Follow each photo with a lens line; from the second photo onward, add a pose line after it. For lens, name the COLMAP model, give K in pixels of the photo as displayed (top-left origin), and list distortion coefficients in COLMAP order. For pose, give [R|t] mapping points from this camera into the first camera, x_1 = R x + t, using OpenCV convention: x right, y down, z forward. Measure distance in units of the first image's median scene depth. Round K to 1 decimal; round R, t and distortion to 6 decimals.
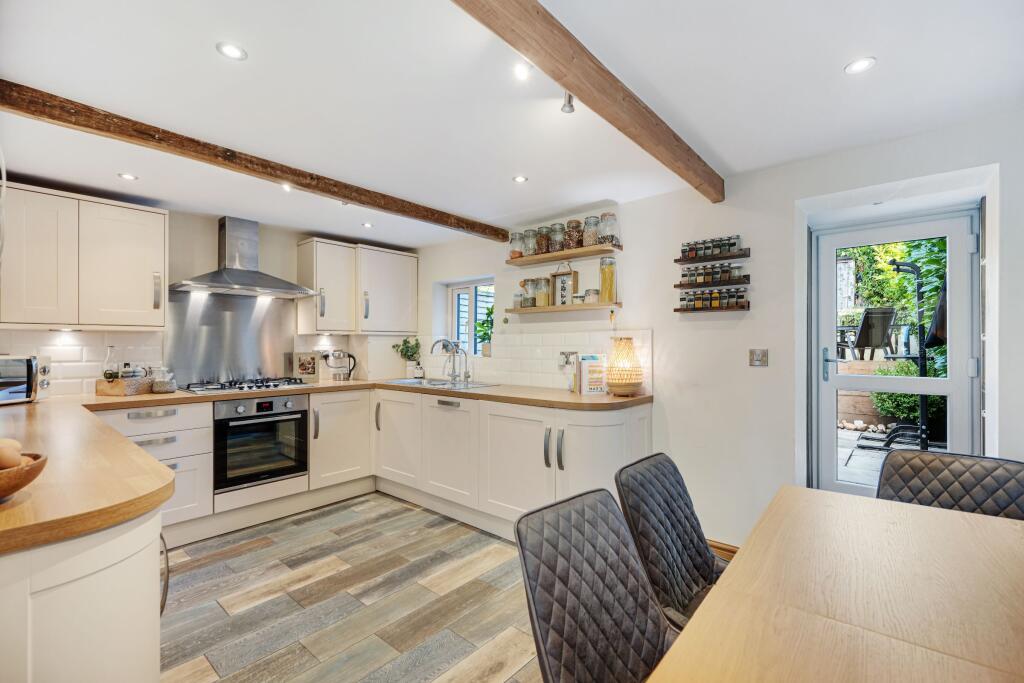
lens RADIAL K [[444.8, 0, 509.6], [0, 444.8, 340.3], [0, 0, 1]] dist [0.000878, -0.000445]
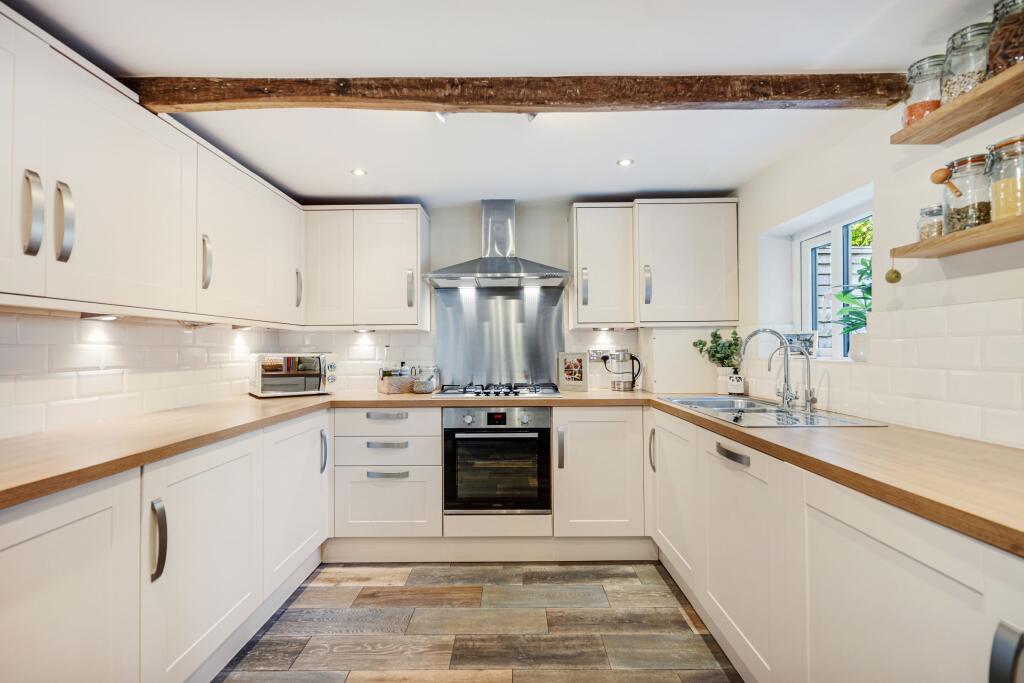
lens RADIAL K [[444.8, 0, 509.6], [0, 444.8, 340.3], [0, 0, 1]] dist [0.000878, -0.000445]
pose [[0.654190, -0.021274, -0.756031, 0.074555], [0.014487, 0.999773, -0.015598, 0.018824], [0.756191, -0.000748, 0.654350, 0.463755]]
